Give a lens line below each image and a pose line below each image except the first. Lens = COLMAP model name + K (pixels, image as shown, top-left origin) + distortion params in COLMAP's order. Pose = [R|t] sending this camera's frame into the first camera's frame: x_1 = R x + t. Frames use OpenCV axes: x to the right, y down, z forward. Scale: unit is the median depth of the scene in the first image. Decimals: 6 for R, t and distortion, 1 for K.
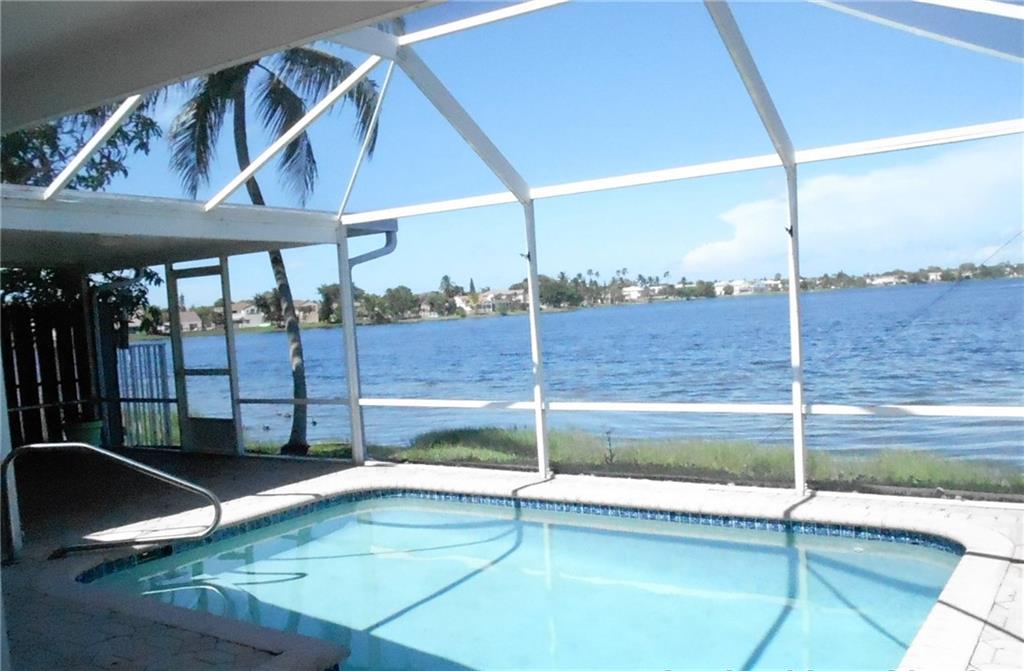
lens RADIAL K [[899.6, 0, 515.0], [0, 899.6, 376.7], [0, 0, 1]] dist [-0.007120, -0.005231]
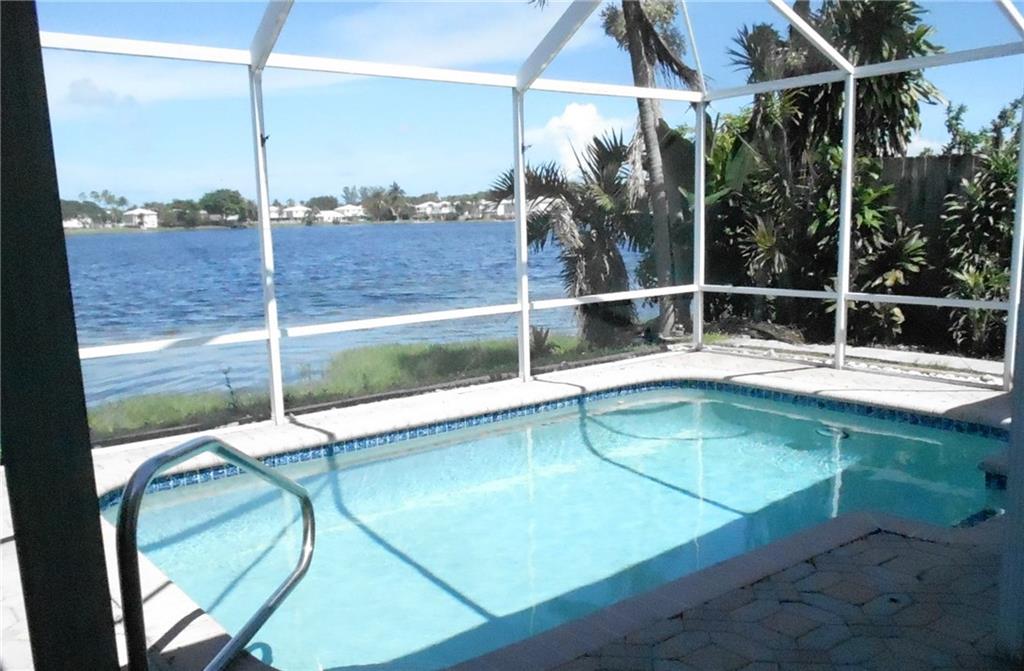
lens RADIAL K [[899.6, 0, 515.0], [0, 899.6, 376.7], [0, 0, 1]] dist [-0.007120, -0.005231]
pose [[0.293385, -0.114478, 0.949115, -0.750016], [0.086014, 0.991939, 0.093055, 0.016289], [-0.952117, 0.054336, 0.300867, 0.639399]]
